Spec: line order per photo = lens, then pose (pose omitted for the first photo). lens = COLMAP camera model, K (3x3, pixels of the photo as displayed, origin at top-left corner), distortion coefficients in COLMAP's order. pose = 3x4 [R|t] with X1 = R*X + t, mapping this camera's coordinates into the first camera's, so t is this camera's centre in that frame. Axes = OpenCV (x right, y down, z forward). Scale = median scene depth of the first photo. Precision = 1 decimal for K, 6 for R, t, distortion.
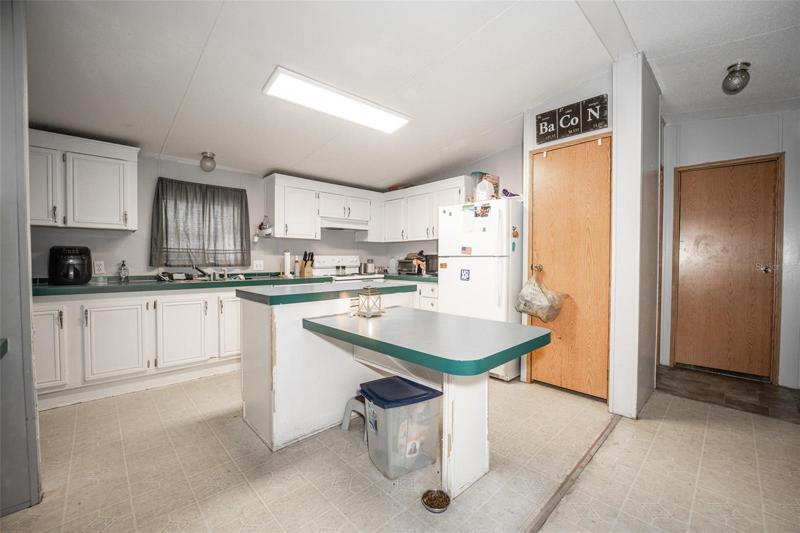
lens RADIAL K [[325.9, 0, 395.0], [0, 325.9, 265.2], [0, 0, 1]] dist [-0.017778, -0.000138]
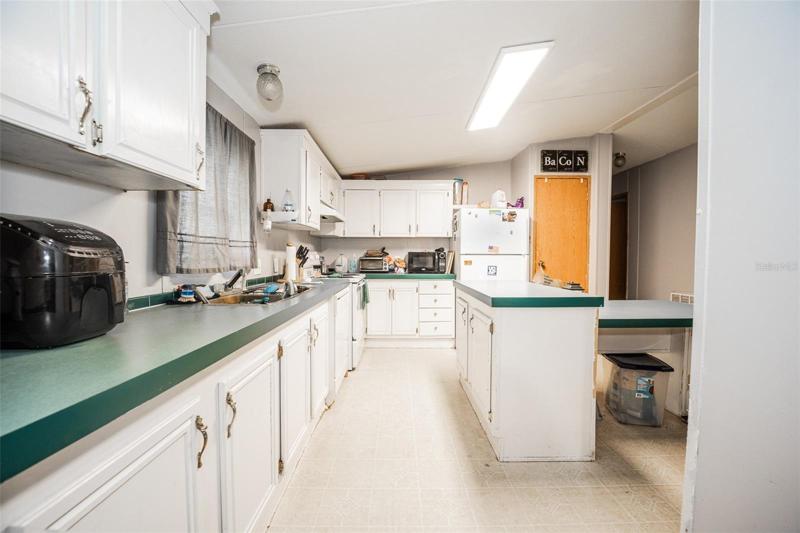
lens RADIAL K [[325.9, 0, 401.7], [0, 325.9, 264.6], [0, 0, 1]] dist [-0.017778, -0.000138]
pose [[0.679607, -0.018553, 0.733342, -0.891061], [0.011379, 0.999826, 0.014750, -0.012247], [-0.733488, -0.001680, 0.679700, 0.476532]]
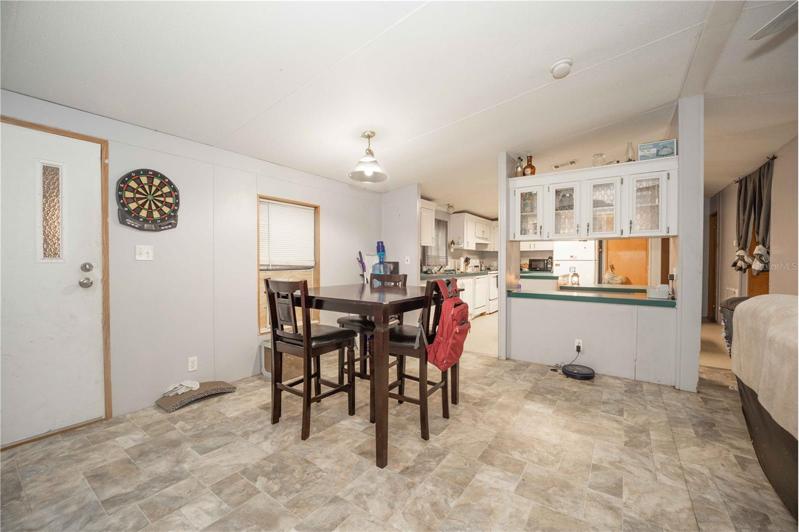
lens RADIAL K [[325.5, 0, 396.5], [0, 325.5, 264.7], [0, 0, 1]] dist [-0.017778, -0.000138]
pose [[0.979111, -0.004075, 0.203288, -1.329717], [0.005079, 0.999977, -0.004416, 0.003668], [-0.203265, 0.005357, 0.979109, -0.783179]]
